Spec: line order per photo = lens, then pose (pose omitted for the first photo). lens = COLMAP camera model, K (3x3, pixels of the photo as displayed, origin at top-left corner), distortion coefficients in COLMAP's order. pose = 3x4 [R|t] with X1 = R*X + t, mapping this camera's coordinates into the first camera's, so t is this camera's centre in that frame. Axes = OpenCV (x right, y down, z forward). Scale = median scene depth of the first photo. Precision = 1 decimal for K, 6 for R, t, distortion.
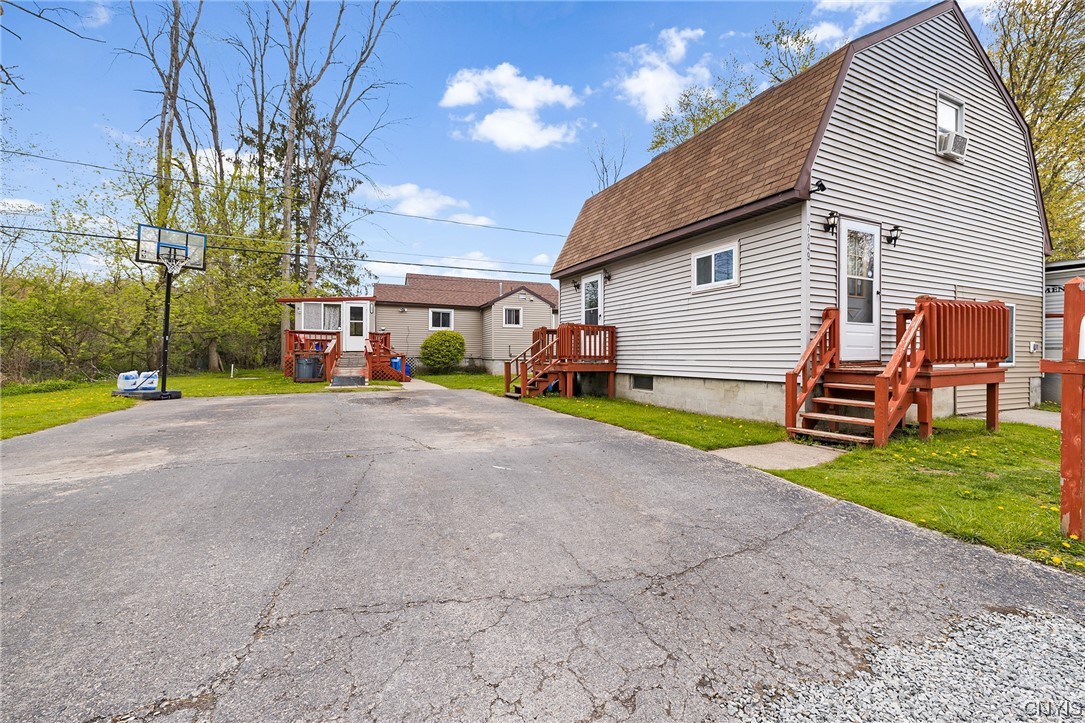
lens RADIAL K [[463.7, 0, 542.5], [0, 463.7, 361.5], [0, 0, 1]] dist [-0.002312, -0.000430]
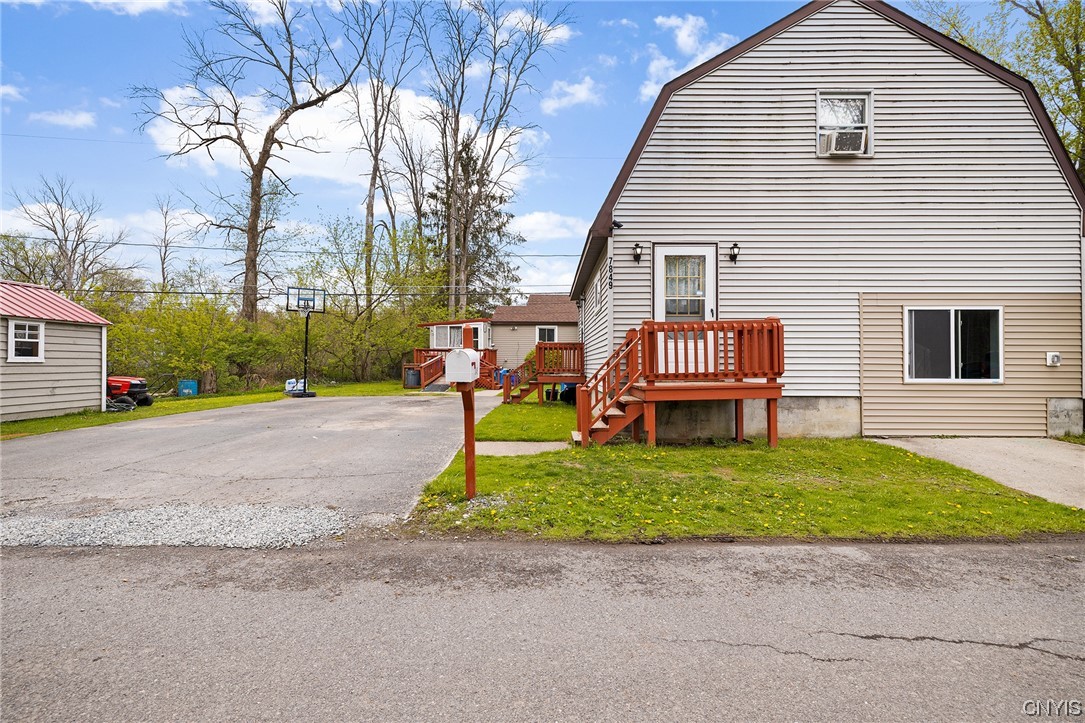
lens RADIAL K [[487.3, 0, 542.5], [0, 487.3, 361.5], [0, 0, 1]] dist [0.002160, 0.000243]
pose [[0.893673, -0.006480, -0.448672, 0.627240], [-0.002911, 0.999791, -0.020239, -0.007216], [0.448710, 0.019393, 0.893467, -0.105363]]
